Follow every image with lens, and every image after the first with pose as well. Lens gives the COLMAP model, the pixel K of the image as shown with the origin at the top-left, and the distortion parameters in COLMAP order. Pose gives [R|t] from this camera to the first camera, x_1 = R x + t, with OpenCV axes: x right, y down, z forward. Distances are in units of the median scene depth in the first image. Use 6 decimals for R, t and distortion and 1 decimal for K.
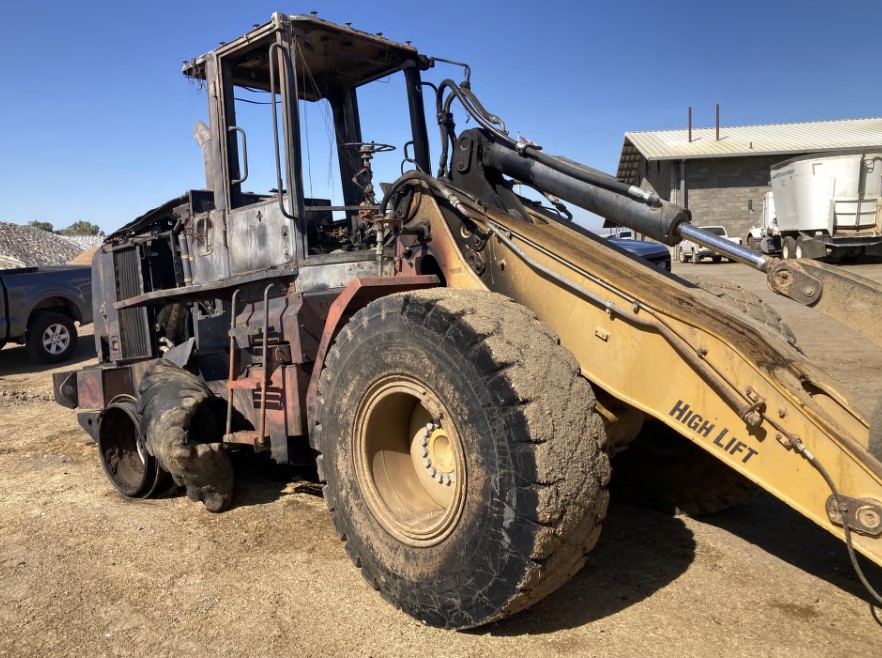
lens RADIAL K [[791.0, 0, 429.2], [0, 791.0, 316.7], [0, 0, 1]] dist [0.064728, -0.072209]
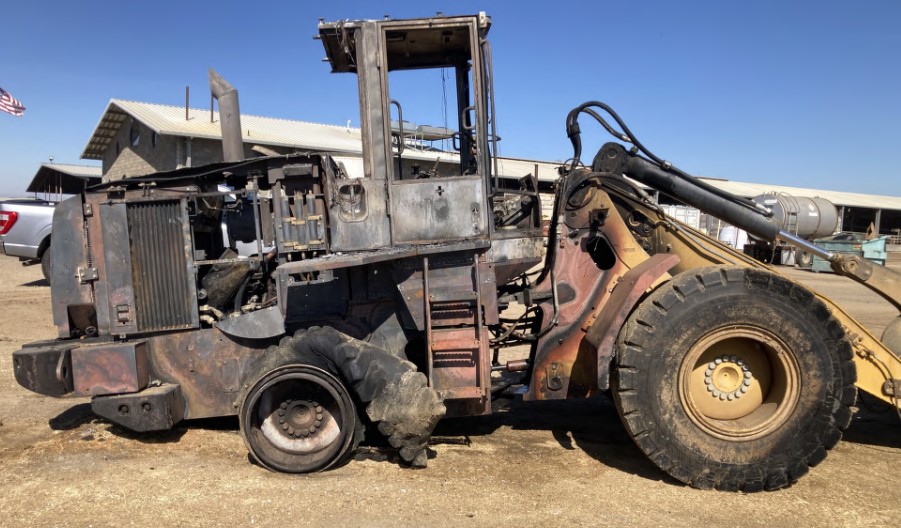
lens RADIAL K [[794.0, 0, 429.5], [0, 794.0, 304.9], [0, 0, 1]] dist [0.026510, -0.014304]
pose [[0.722963, -0.007562, 0.690845, -1.318322], [-0.004434, 0.999869, 0.015585, 0.016058], [-0.690872, -0.014330, 0.722835, 0.310759]]
